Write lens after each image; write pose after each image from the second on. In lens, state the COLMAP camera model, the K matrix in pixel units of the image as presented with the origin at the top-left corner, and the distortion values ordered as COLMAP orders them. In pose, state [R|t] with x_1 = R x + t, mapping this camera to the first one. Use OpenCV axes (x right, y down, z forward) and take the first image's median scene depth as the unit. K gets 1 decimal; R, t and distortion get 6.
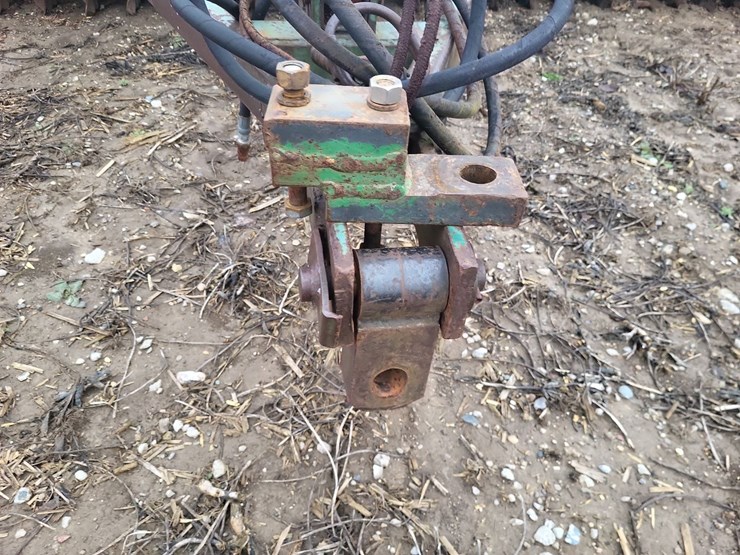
lens RADIAL K [[557.2, 0, 365.1], [0, 557.2, 277.0], [0, 0, 1]] dist [0.040291, -0.005945]
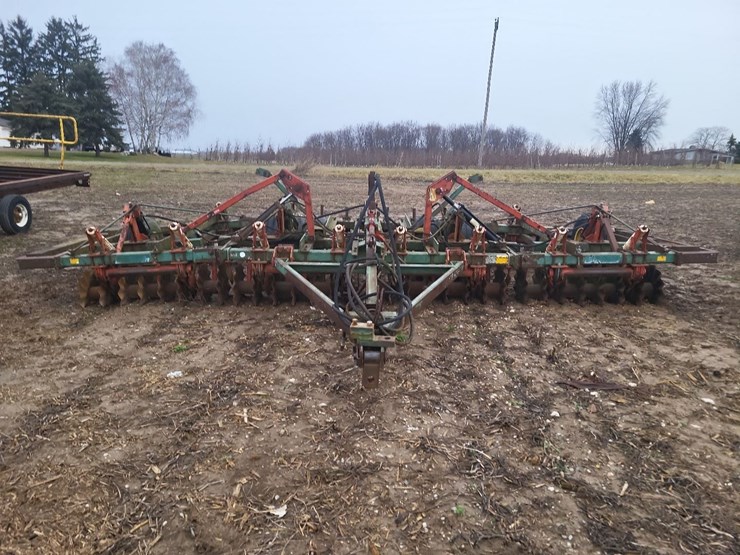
lens RADIAL K [[557.2, 0, 365.1], [0, 557.2, 277.0], [0, 0, 1]] dist [0.040291, -0.005945]
pose [[0.989539, -0.000813, -0.144263, 0.348031], [-0.065078, 0.889943, -0.451405, 0.792557], [0.128753, 0.456071, 0.880580, -1.851194]]
